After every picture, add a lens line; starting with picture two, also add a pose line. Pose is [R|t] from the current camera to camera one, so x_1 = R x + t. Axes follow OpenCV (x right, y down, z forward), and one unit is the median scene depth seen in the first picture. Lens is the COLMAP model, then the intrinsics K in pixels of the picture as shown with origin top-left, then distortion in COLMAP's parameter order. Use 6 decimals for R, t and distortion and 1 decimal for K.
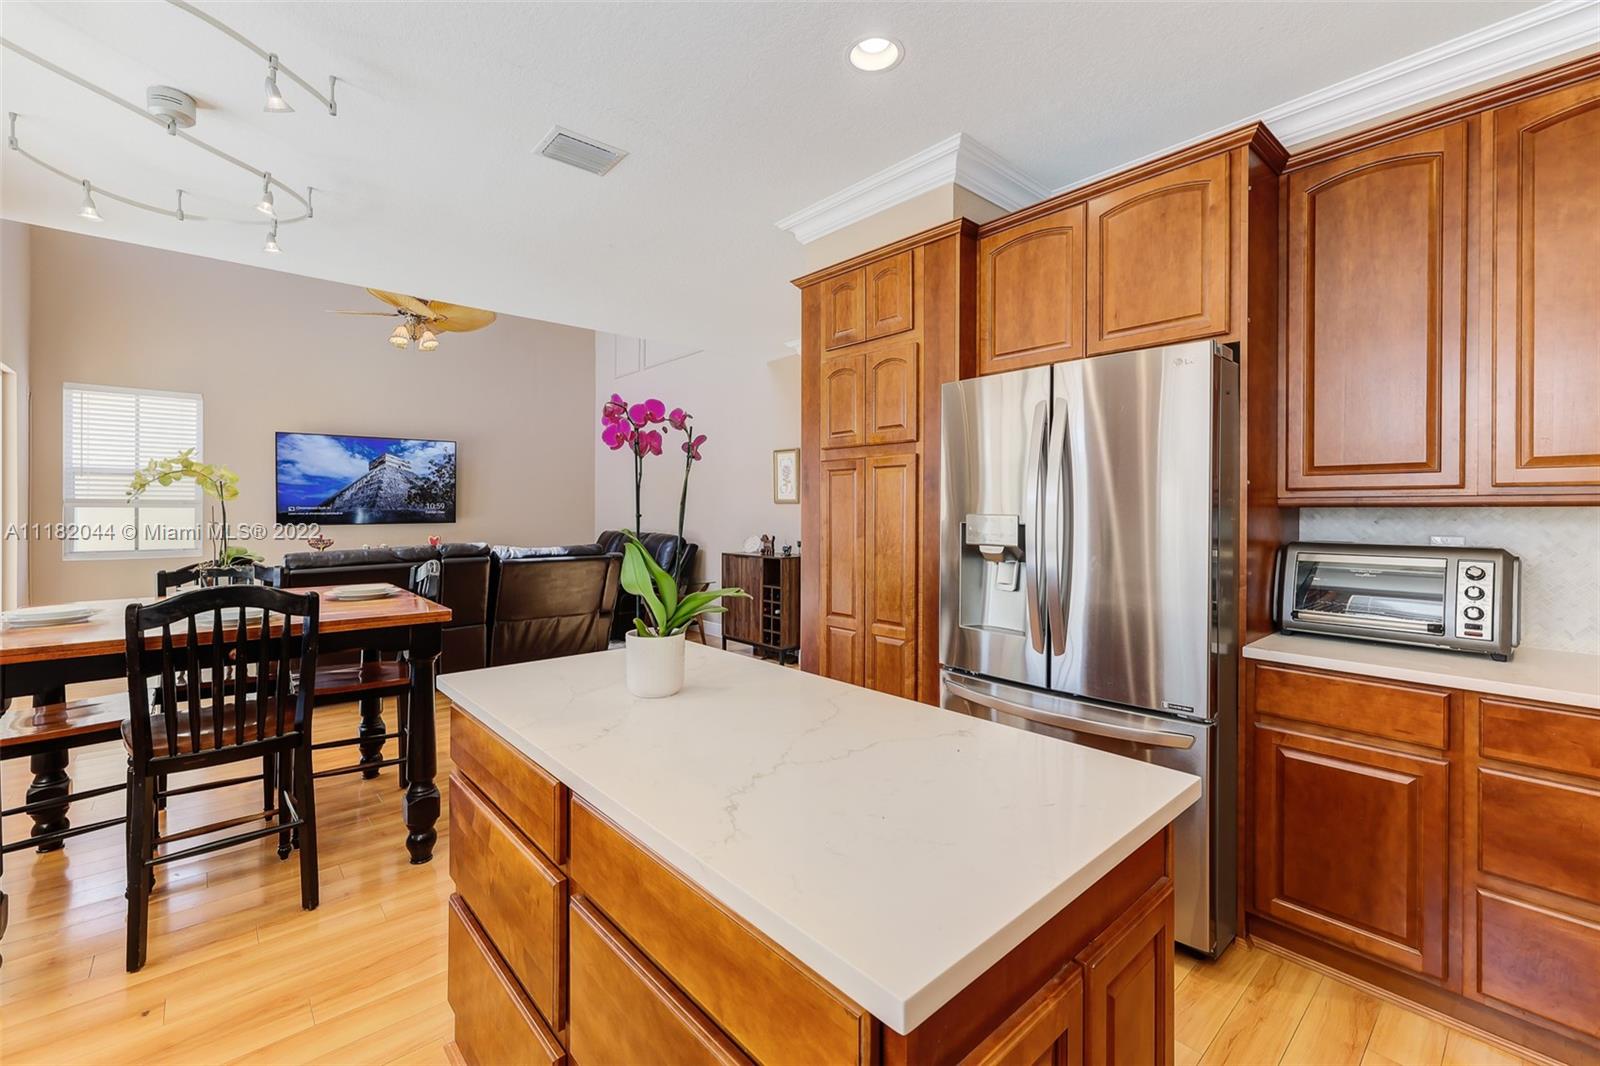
lens RADIAL K [[674.3, 0, 793.3], [0, 674.3, 511.9], [0, 0, 1]] dist [0.004084, -0.001404]
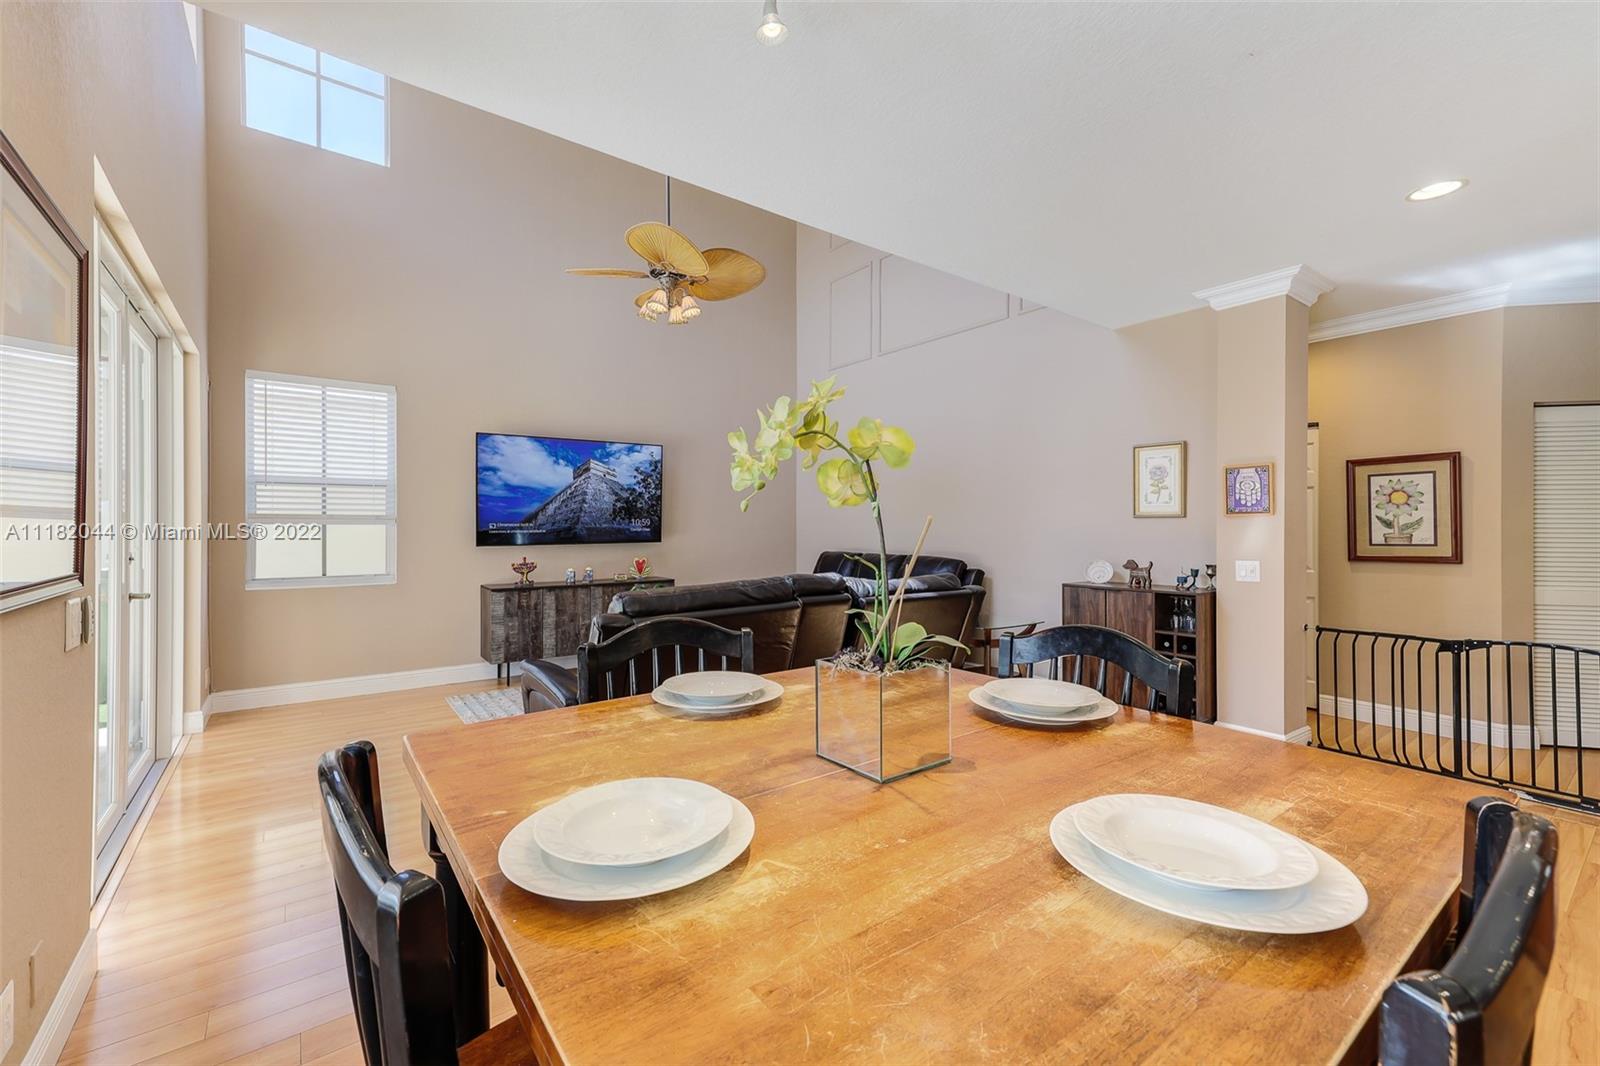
lens RADIAL K [[674.3, 0, 807.1], [0, 674.3, 525.6], [0, 0, 1]] dist [0.004084, -0.001404]
pose [[0.997991, -0.001978, -0.063319, -0.295912], [0.001741, 0.999991, -0.003795, -0.001346], [0.063325, 0.003678, 0.997986, 0.196789]]
